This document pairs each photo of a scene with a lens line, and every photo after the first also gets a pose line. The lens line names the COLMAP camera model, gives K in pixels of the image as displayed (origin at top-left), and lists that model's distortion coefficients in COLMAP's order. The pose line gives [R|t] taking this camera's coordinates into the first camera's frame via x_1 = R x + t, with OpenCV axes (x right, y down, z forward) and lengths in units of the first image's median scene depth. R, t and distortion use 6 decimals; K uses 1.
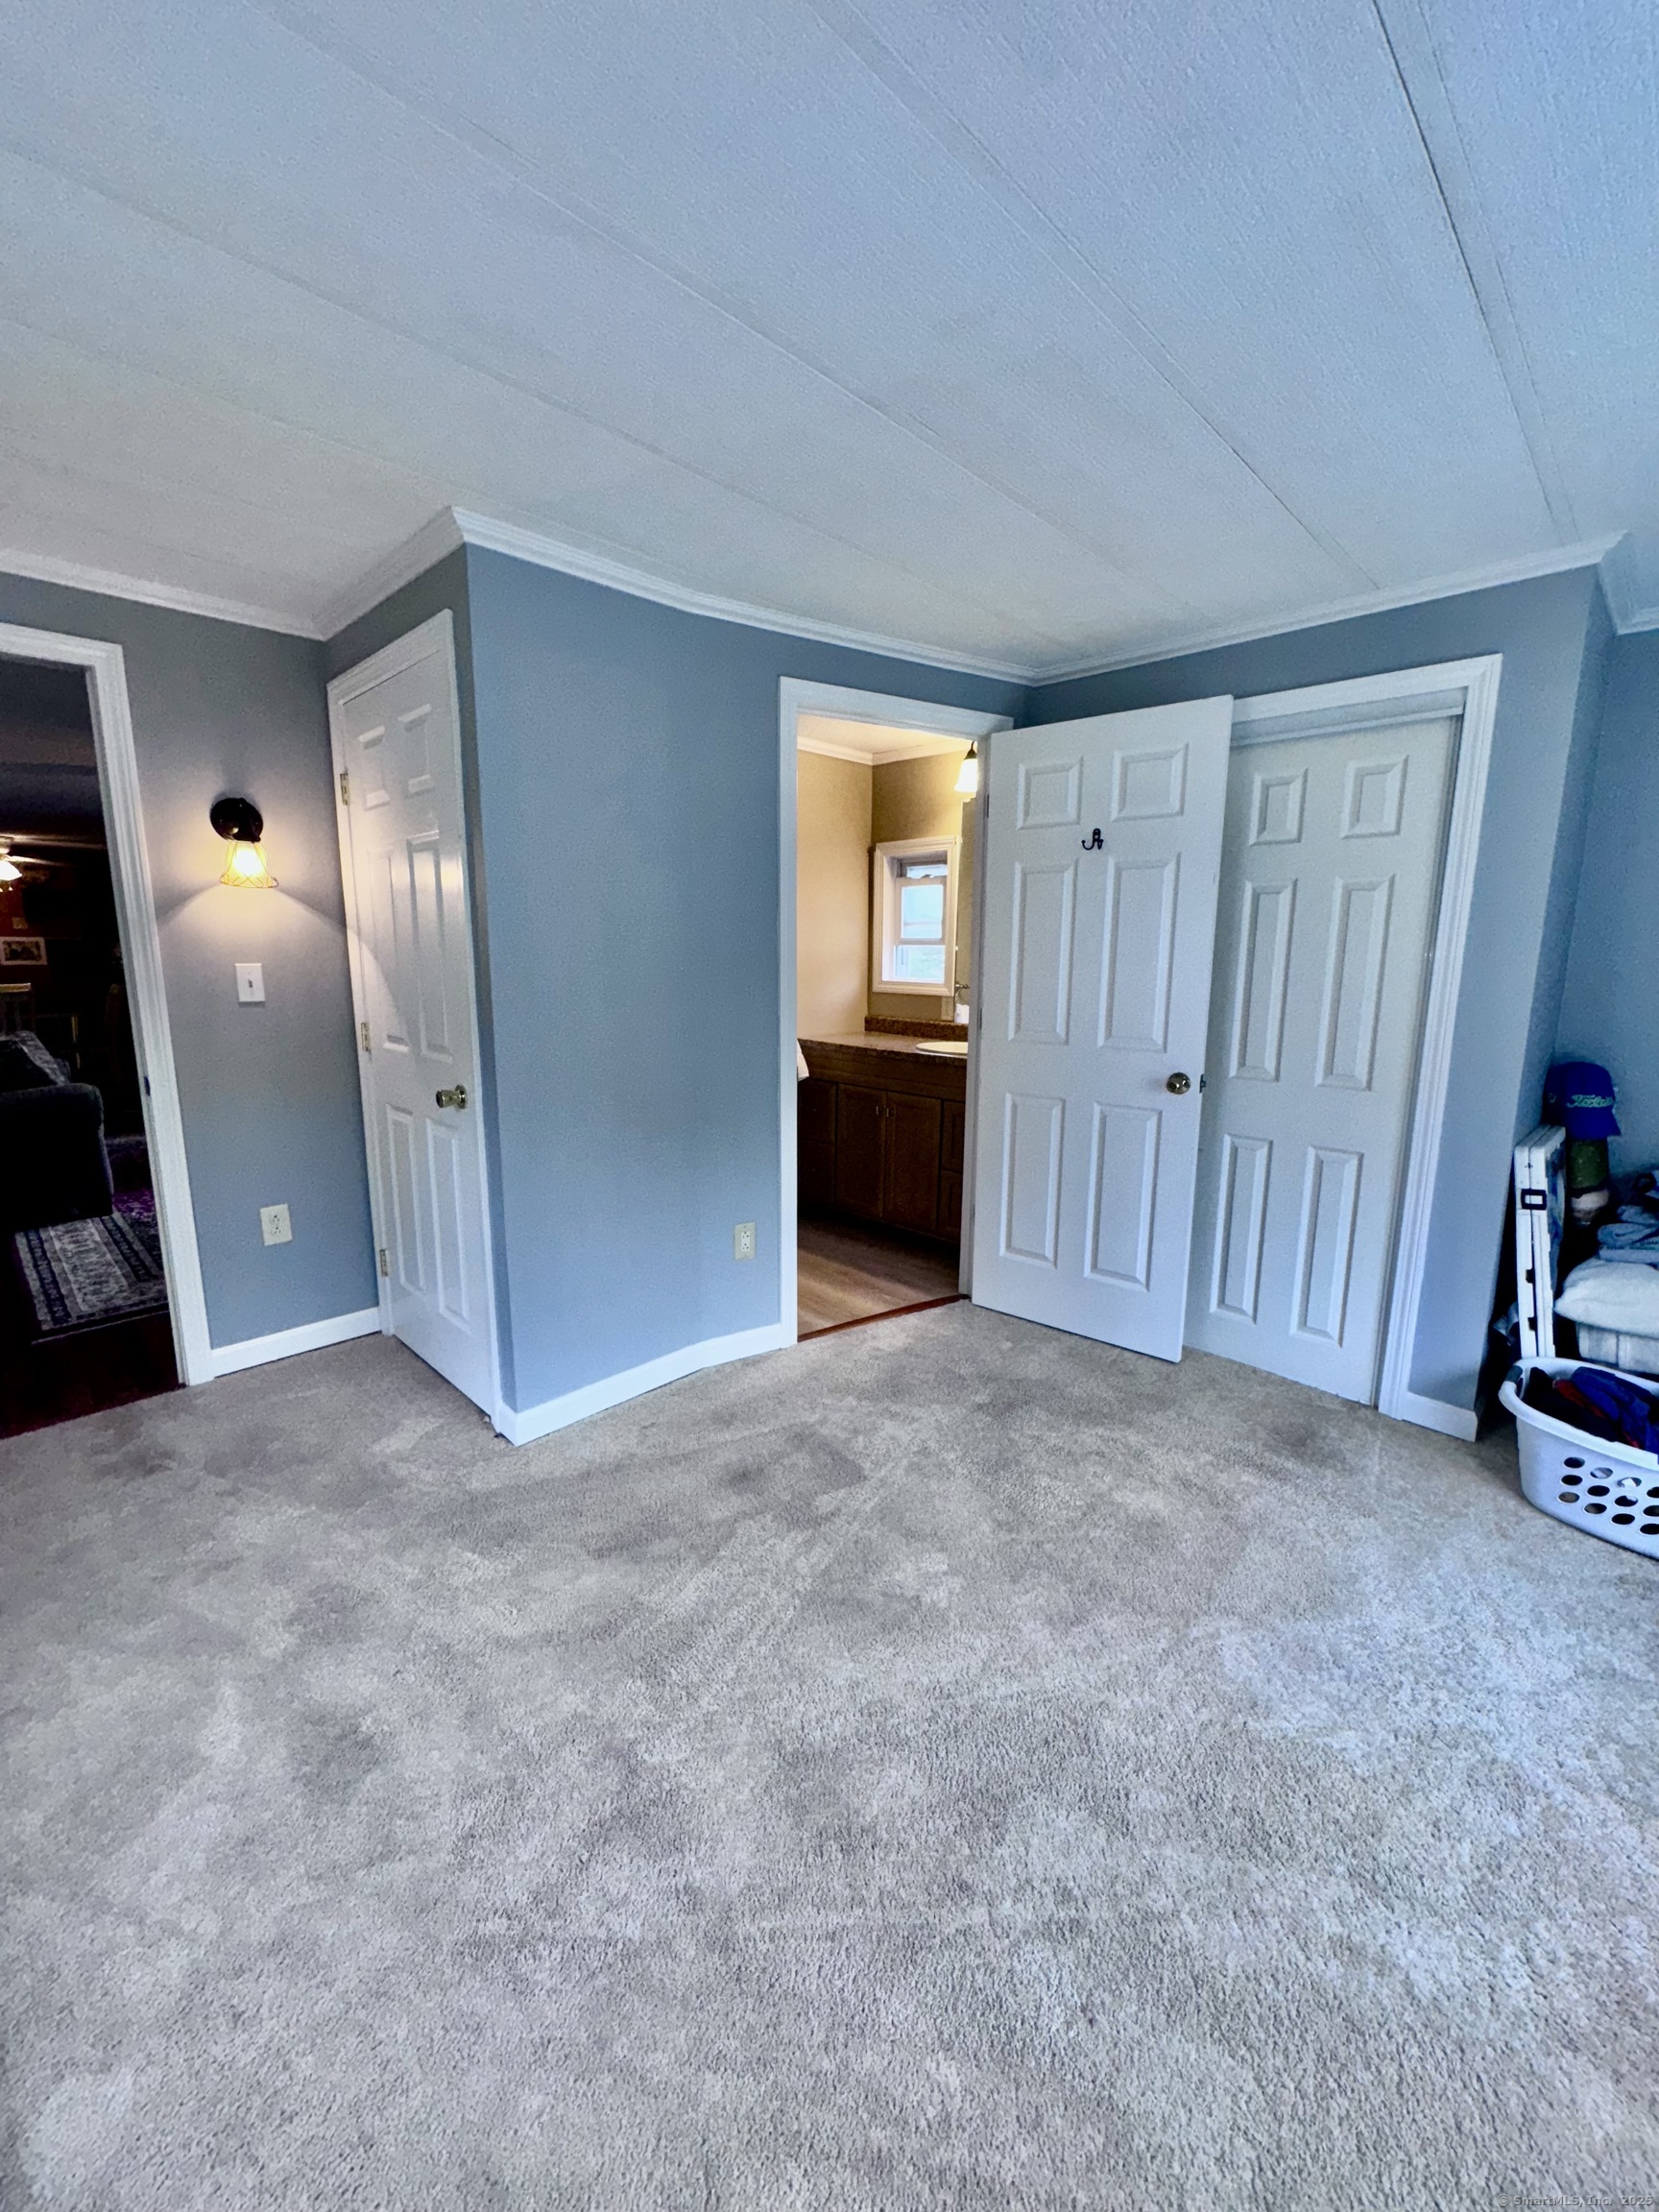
lens RADIAL K [[883.2, 0, 828.0], [0, 883.2, 1102.6], [0, 0, 1]] dist [0.000222, 0.000302]
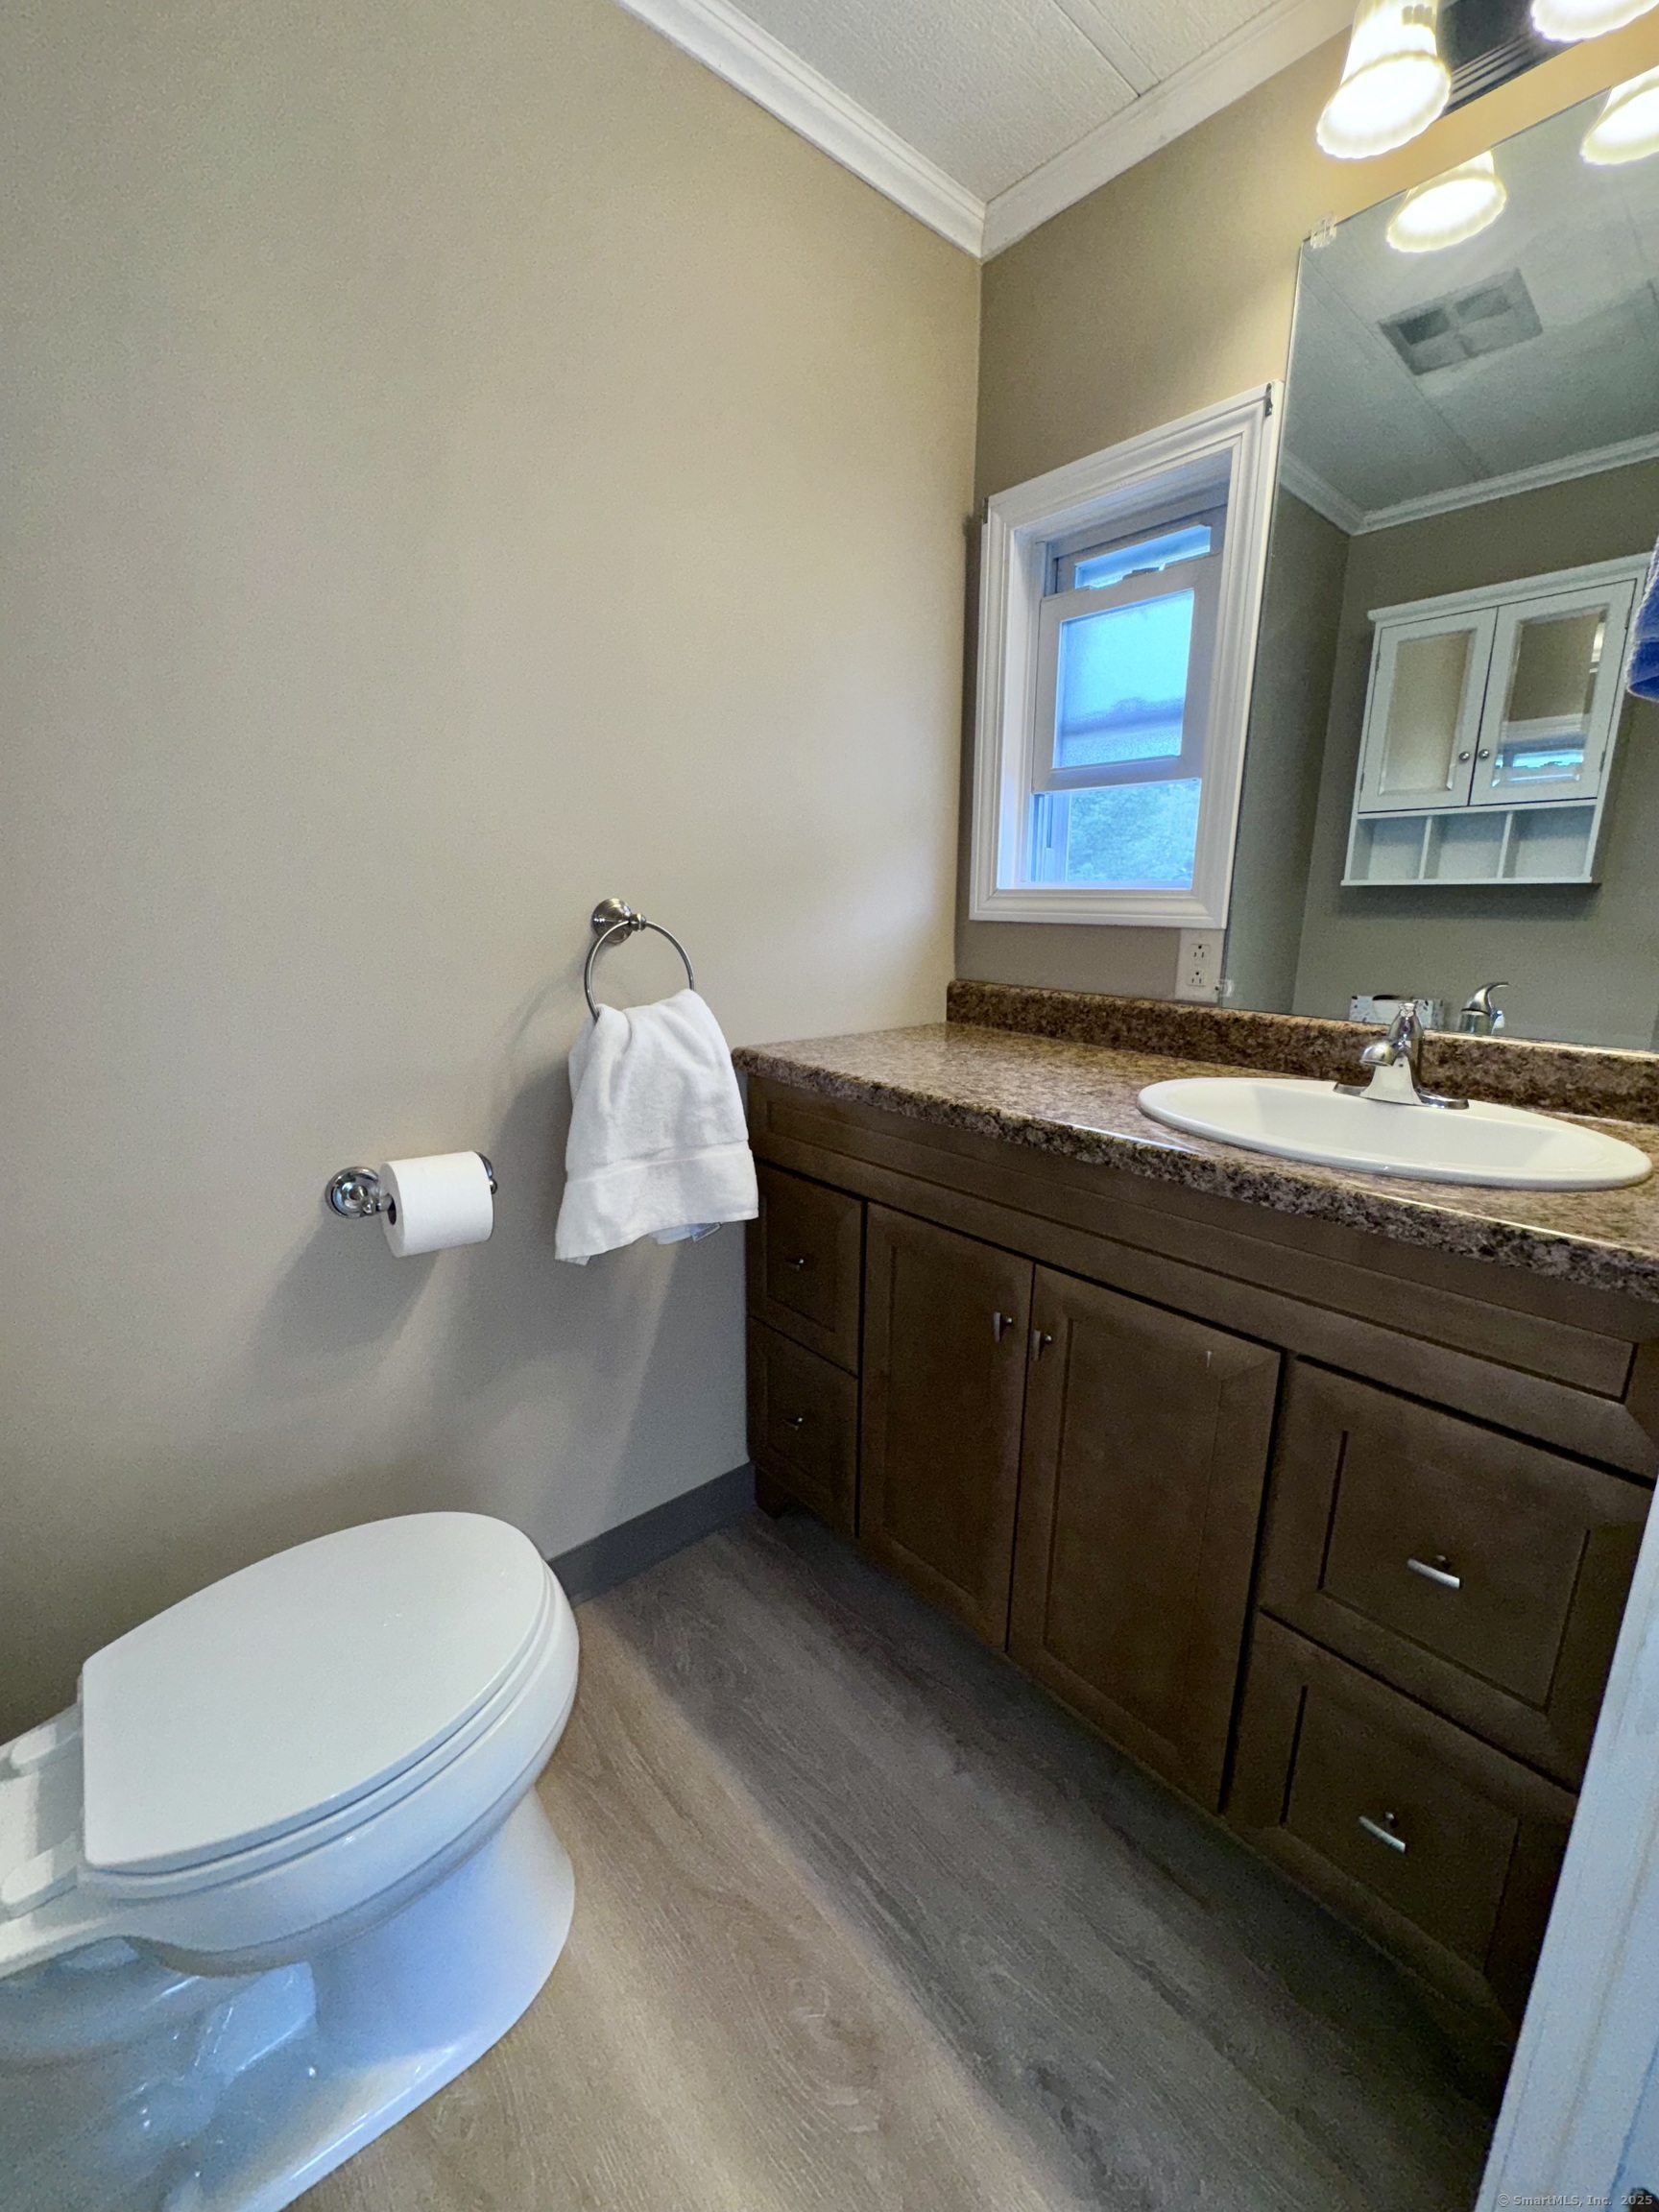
lens RADIAL K [[883.2, 0, 829.5], [0, 883.2, 1105.4], [0, 0, 1]] dist [0.000222, 0.000302]
pose [[0.996922, 0.011888, -0.077494, 0.021592], [-0.007662, 0.998479, 0.054594, -0.070837], [0.078025, -0.053832, 0.995497, 0.650095]]
